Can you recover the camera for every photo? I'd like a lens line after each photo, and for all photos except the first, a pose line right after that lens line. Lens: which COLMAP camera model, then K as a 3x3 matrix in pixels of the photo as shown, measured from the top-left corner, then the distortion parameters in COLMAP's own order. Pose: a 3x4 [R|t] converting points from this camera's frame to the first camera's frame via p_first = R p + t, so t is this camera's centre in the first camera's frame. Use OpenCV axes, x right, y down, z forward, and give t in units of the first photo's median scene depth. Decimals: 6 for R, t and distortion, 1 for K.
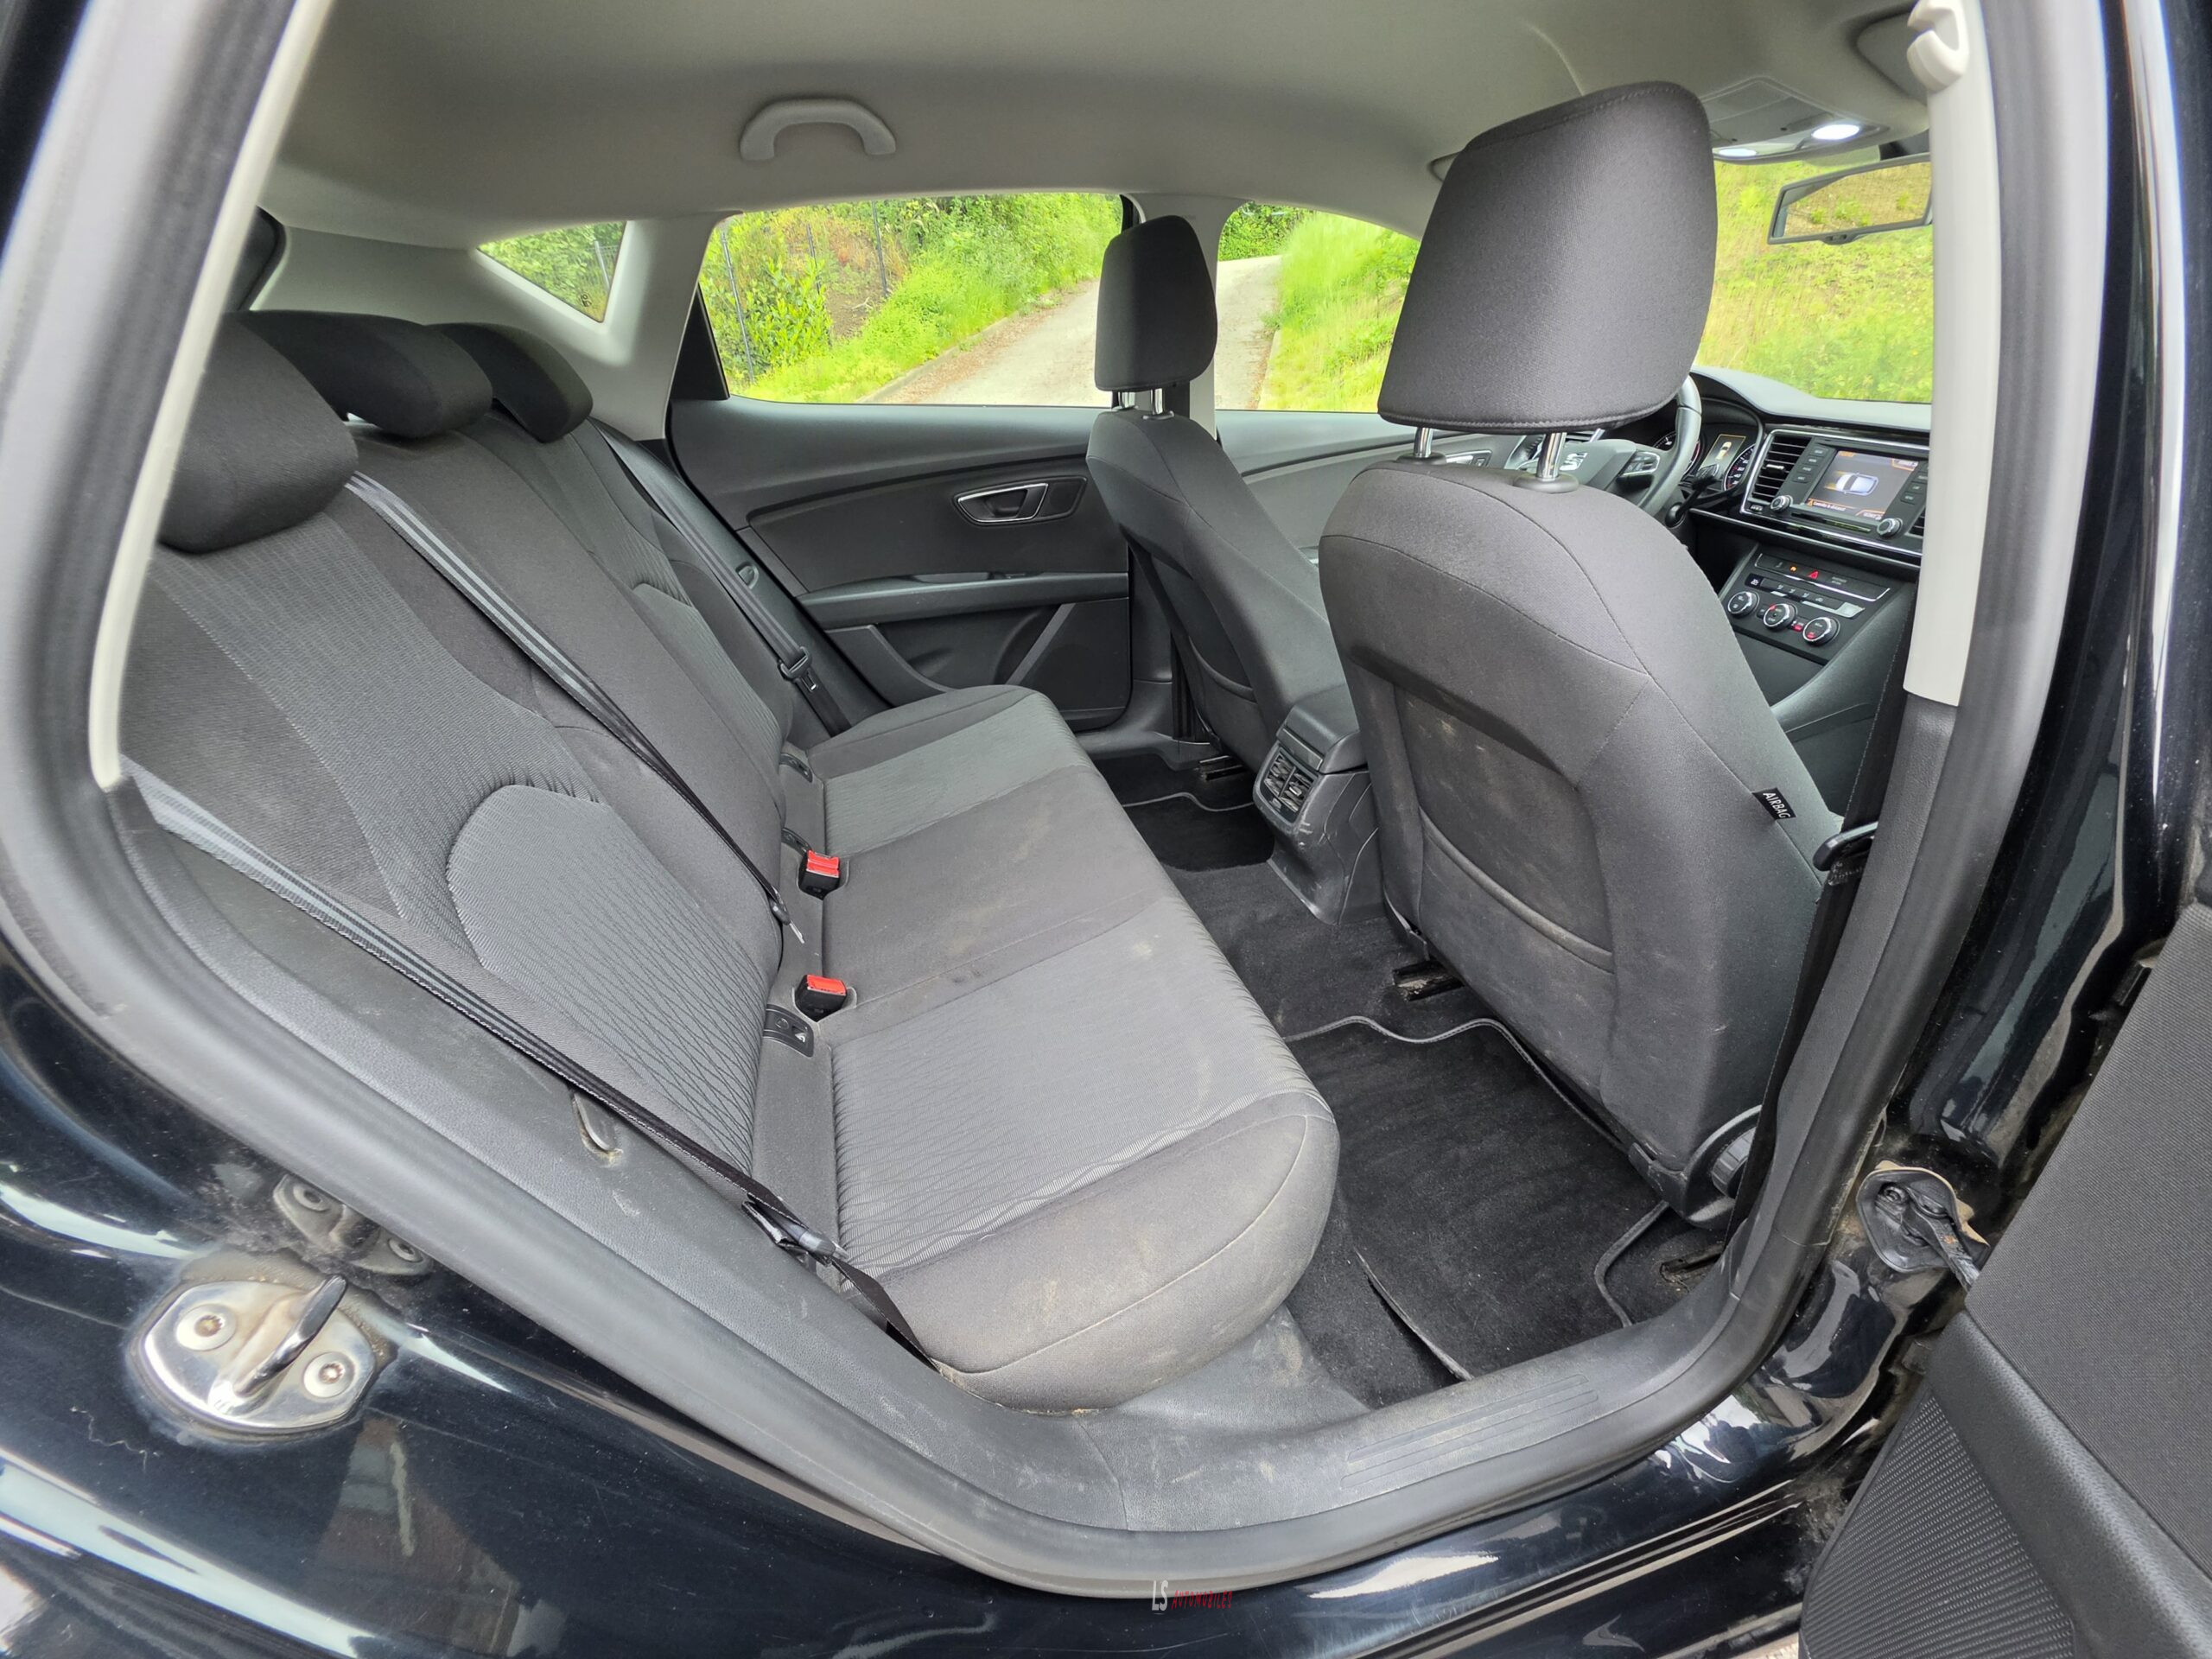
lens RADIAL K [[883.3, 0, 1093.7], [0, 883.3, 838.9], [0, 0, 1]] dist [-0.002984, 0.000314]
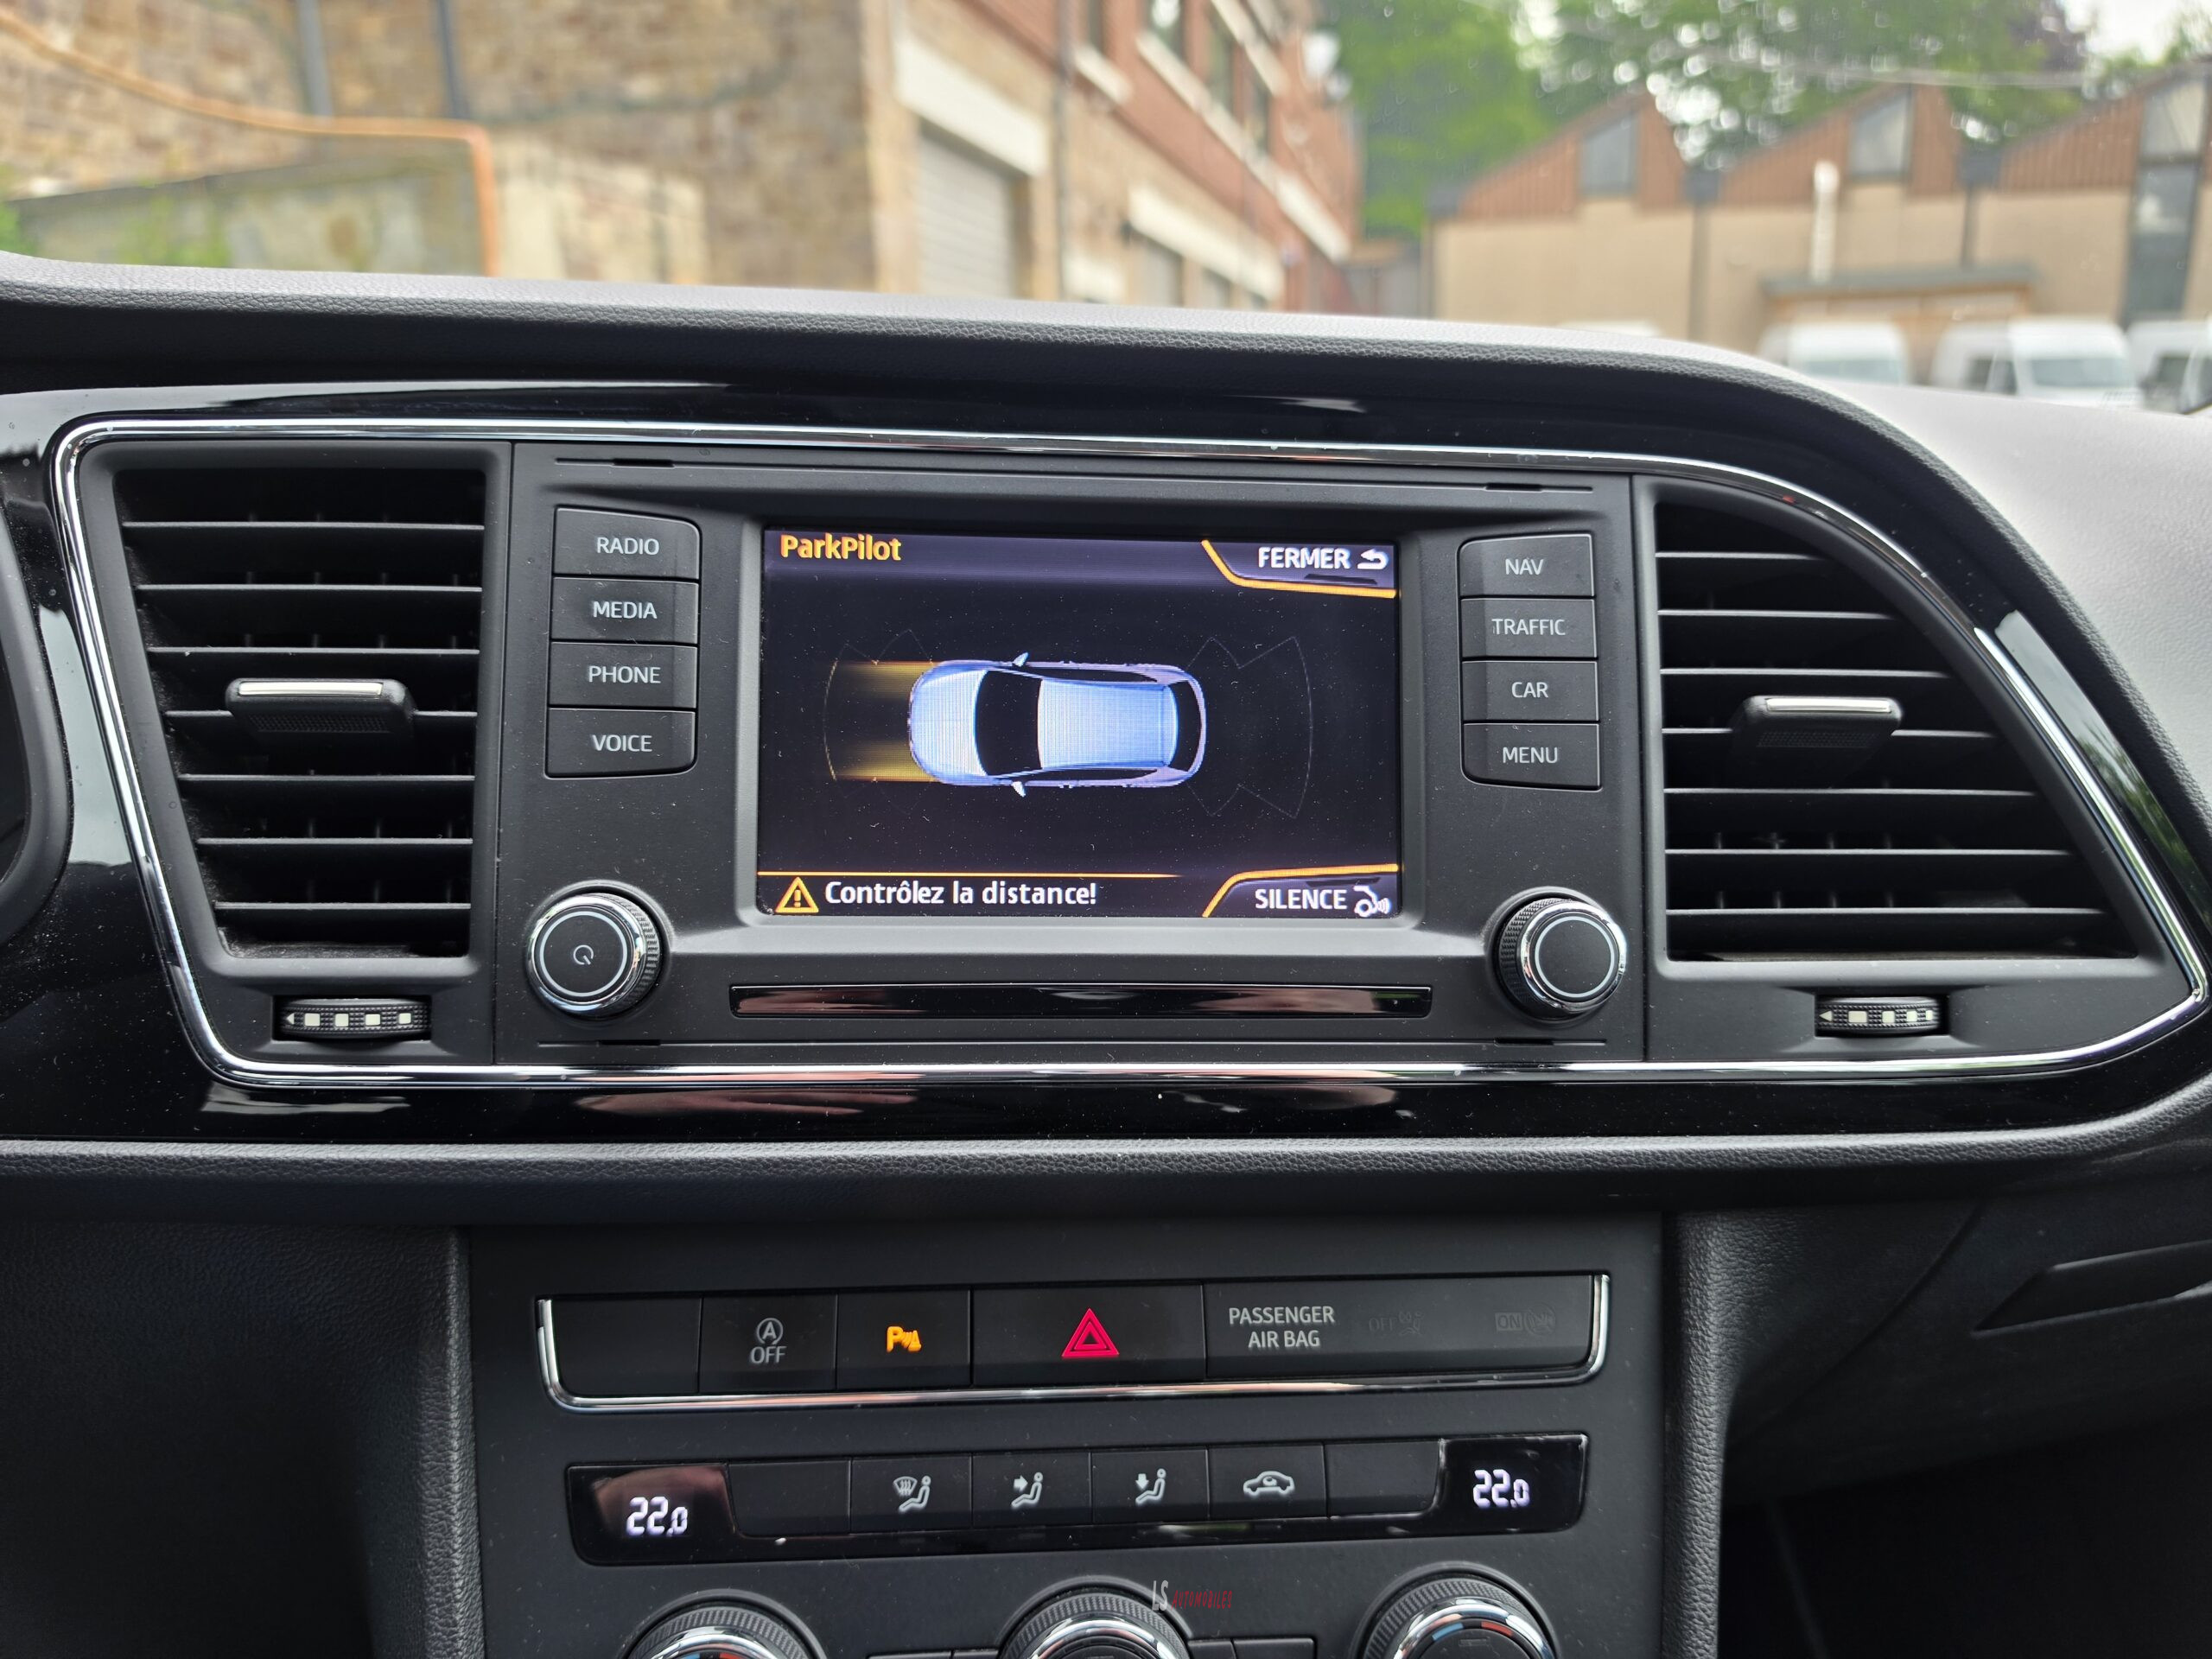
lens RADIAL K [[1557.4, 0, 1095.1], [0, 1557.4, 834.8], [0, 0, 1]] dist [0.085668, -0.180366]
pose [[0.040379, -0.205008, 0.977927, 0.571821], [0.479543, 0.862616, 0.161034, -0.394062], [-0.876589, 0.462456, 0.133141, 0.899176]]
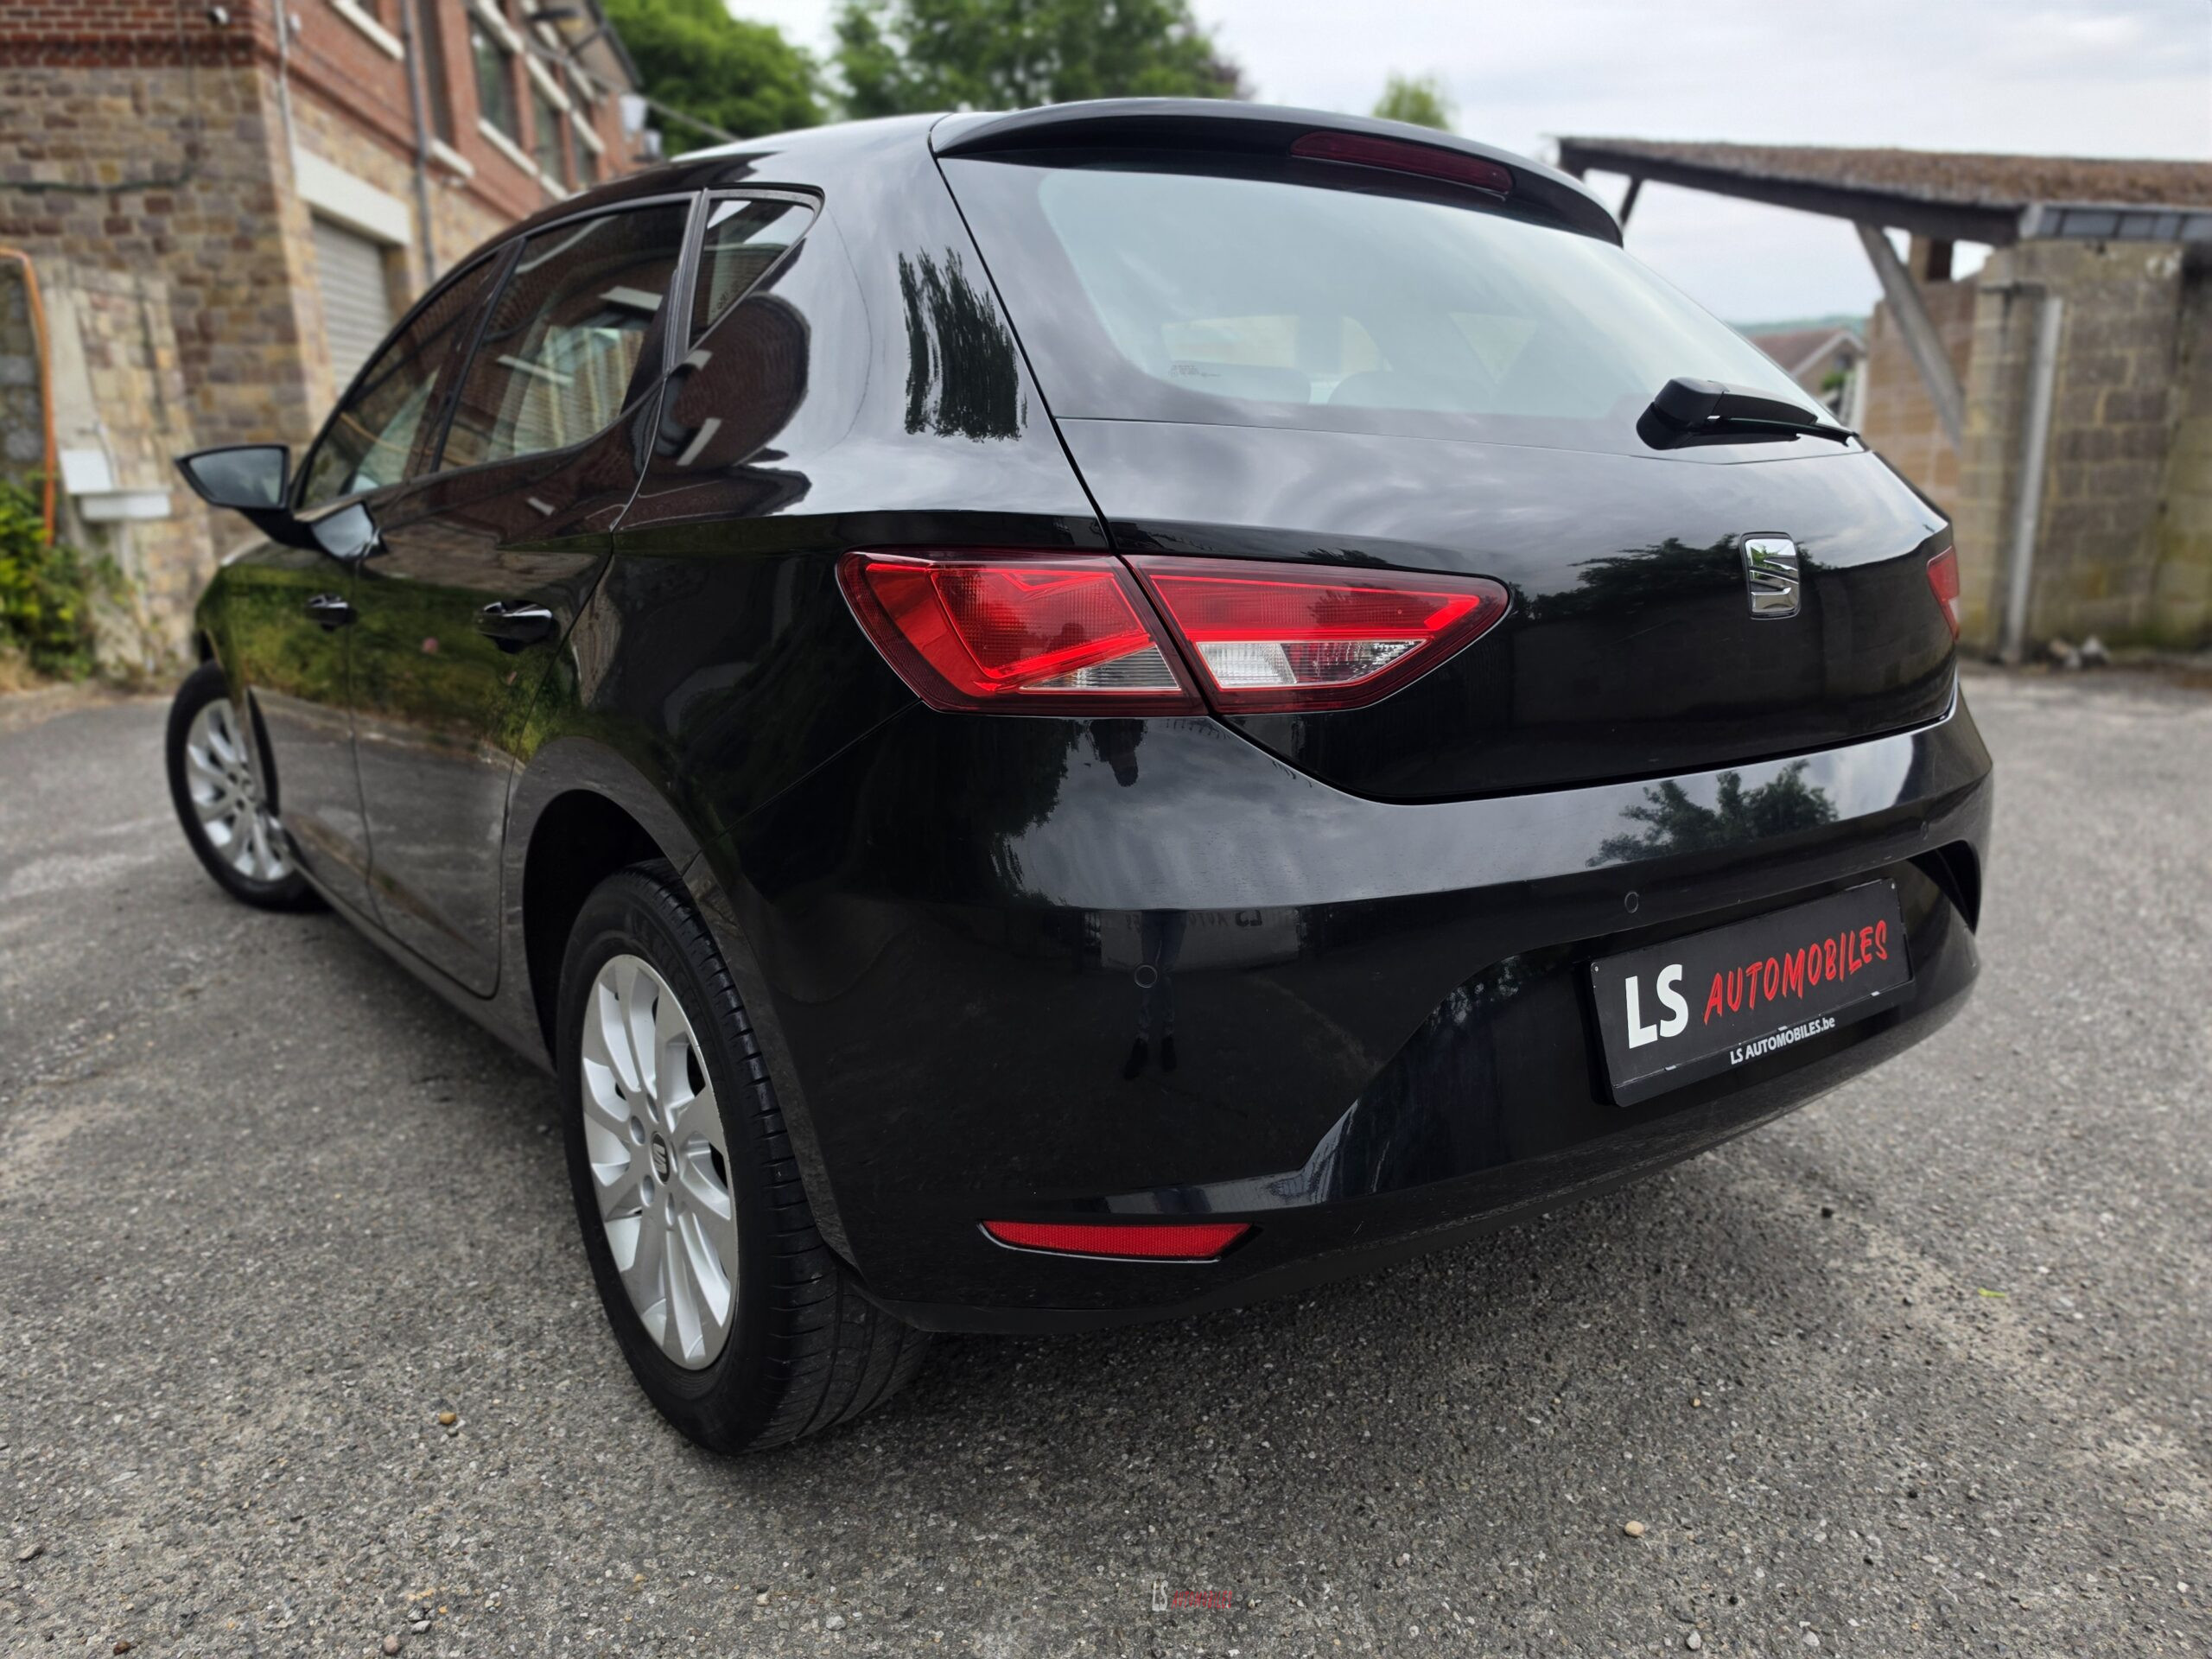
lens RADIAL K [[1584.5, 0, 1114.8], [0, 1584.5, 826.2], [0, 0, 1]] dist [0.012539, -0.006747]
pose [[-0.359976, -0.169810, 0.917378, -1.930561], [0.462528, 0.821469, 0.333551, -0.533092], [-0.810238, 0.544384, -0.217167, 1.214913]]
